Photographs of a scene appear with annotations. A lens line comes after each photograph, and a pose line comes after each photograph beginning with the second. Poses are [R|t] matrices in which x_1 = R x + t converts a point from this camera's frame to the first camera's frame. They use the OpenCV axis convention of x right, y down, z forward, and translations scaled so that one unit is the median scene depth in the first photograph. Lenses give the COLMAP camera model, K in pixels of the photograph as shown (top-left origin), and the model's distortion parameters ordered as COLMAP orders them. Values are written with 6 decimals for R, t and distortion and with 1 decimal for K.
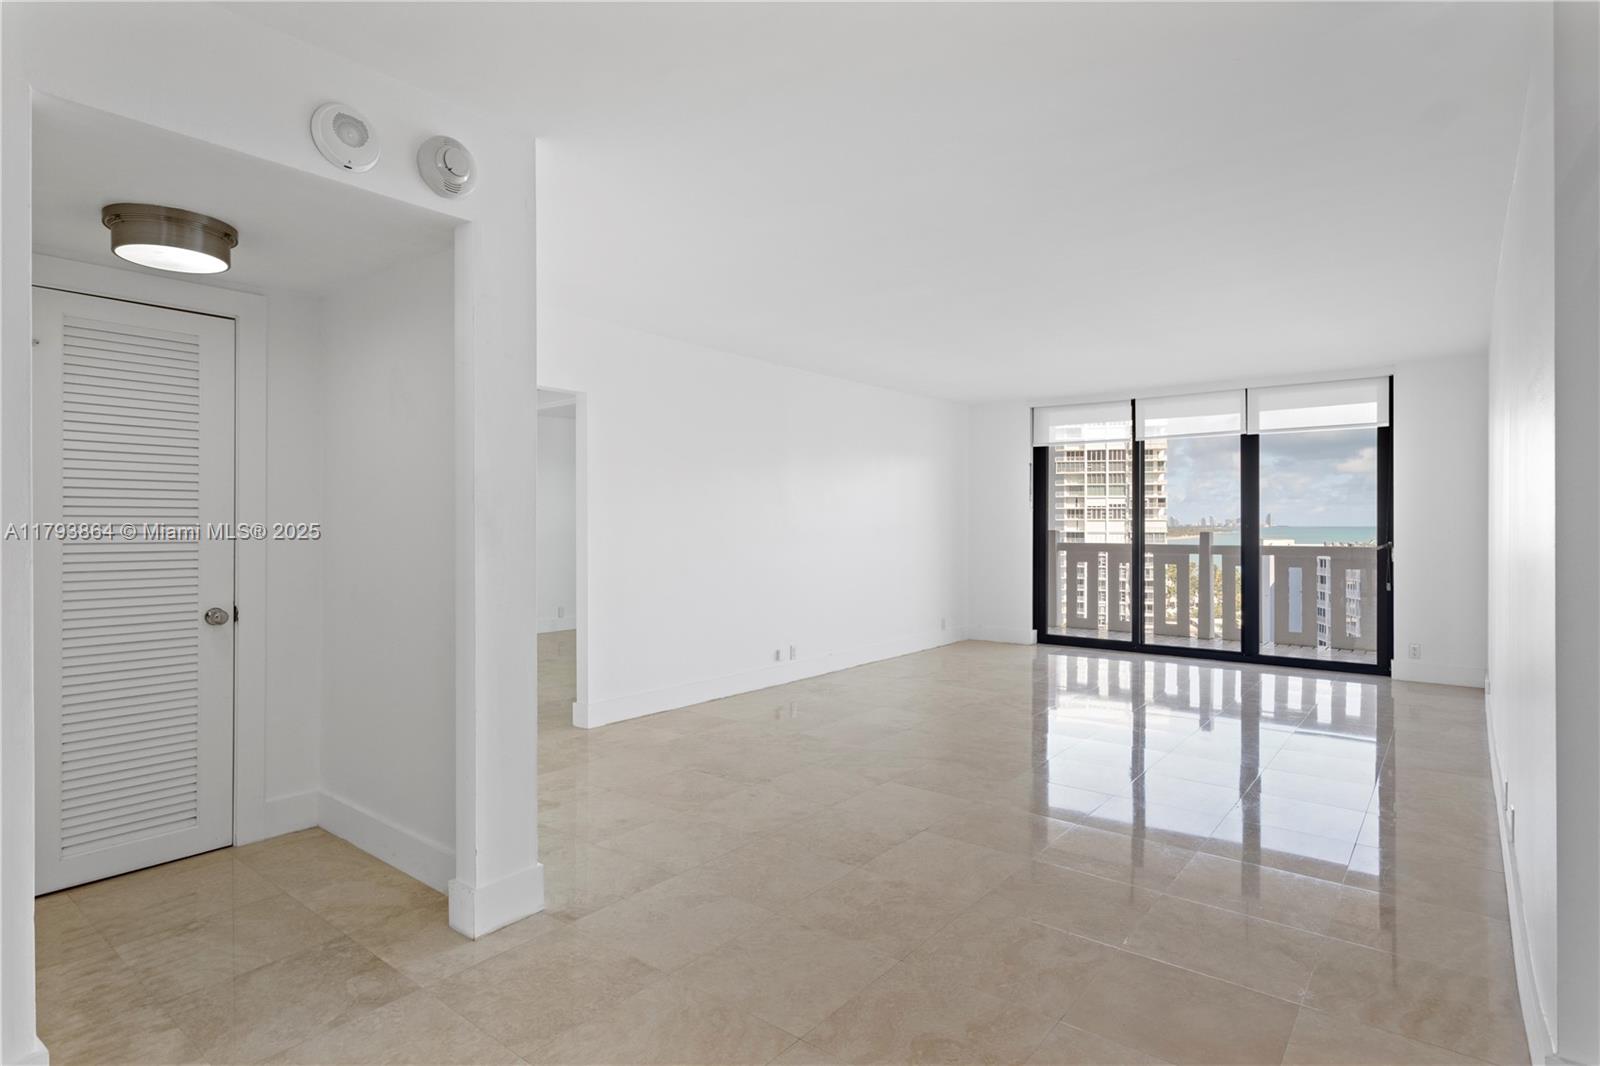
lens RADIAL K [[898.8, 0, 789.6], [0, 898.8, 517.4], [0, 0, 1]] dist [-0.002065, -0.000271]
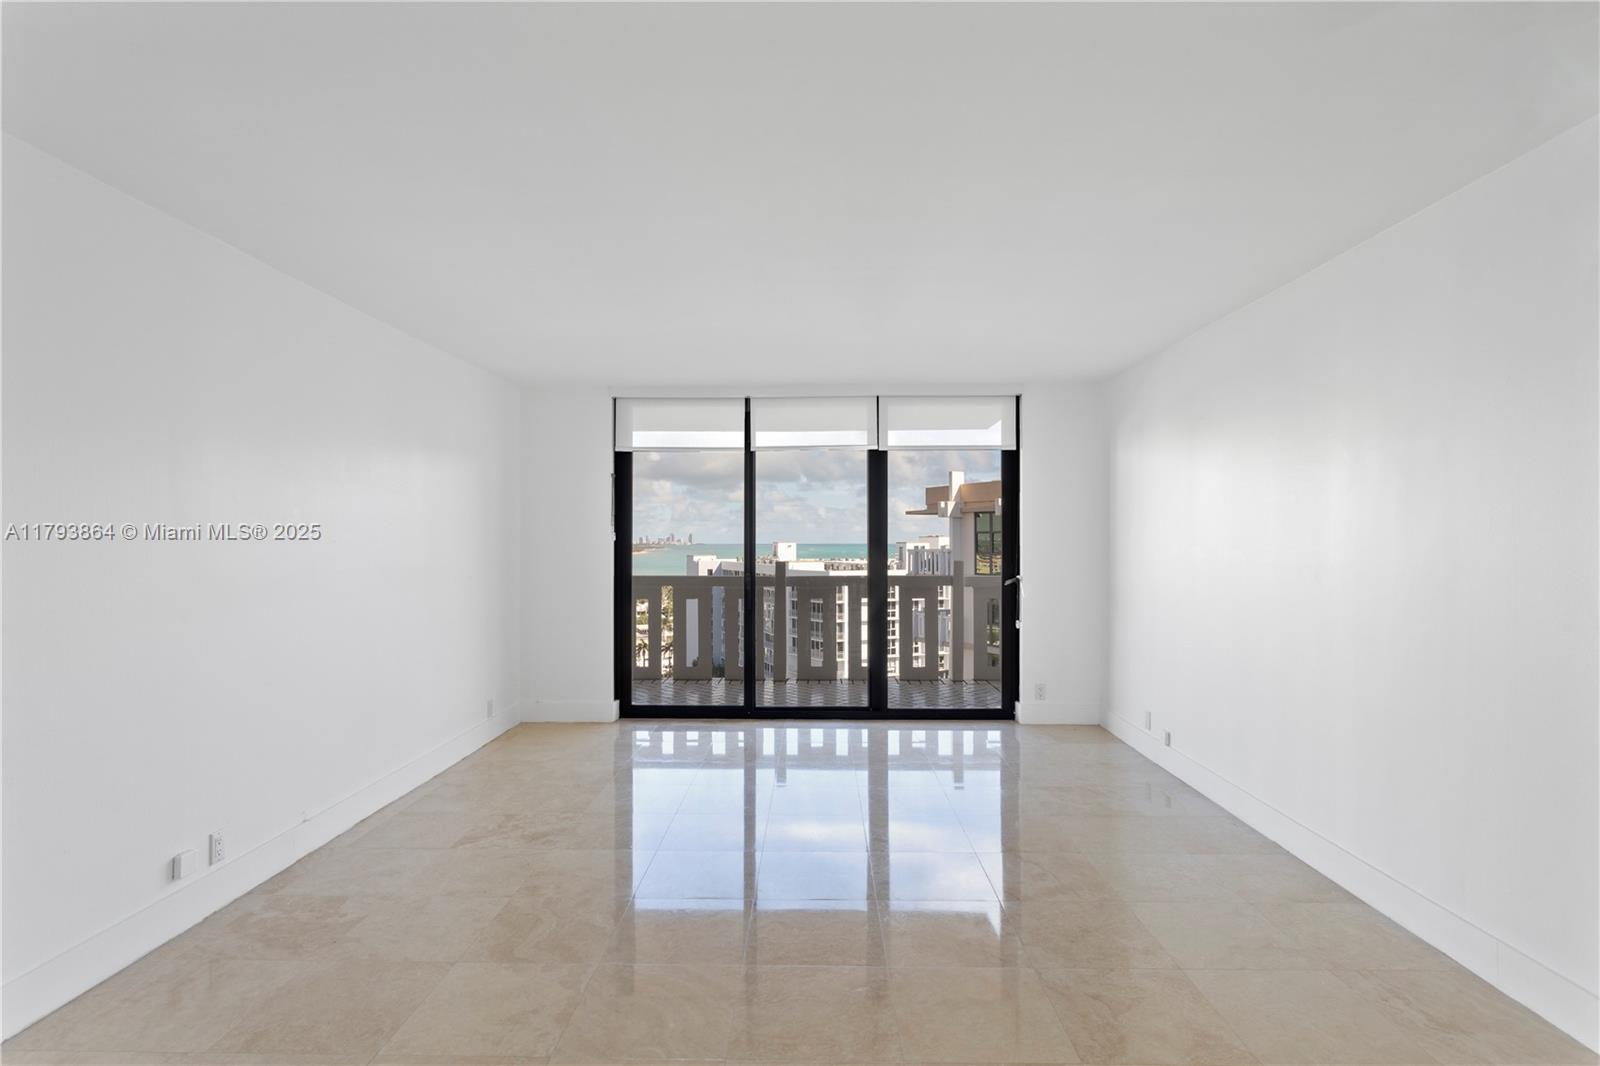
lens RADIAL K [[808.4, 0, 814.5], [0, 808.4, 547.4], [0, 0, 1]] dist [-0.014044, 0.009714]
pose [[0.792320, -0.007532, 0.610059, -0.003105], [-0.001369, 0.999899, 0.014123, -0.011589], [-0.610104, -0.012025, 0.792230, 0.427951]]
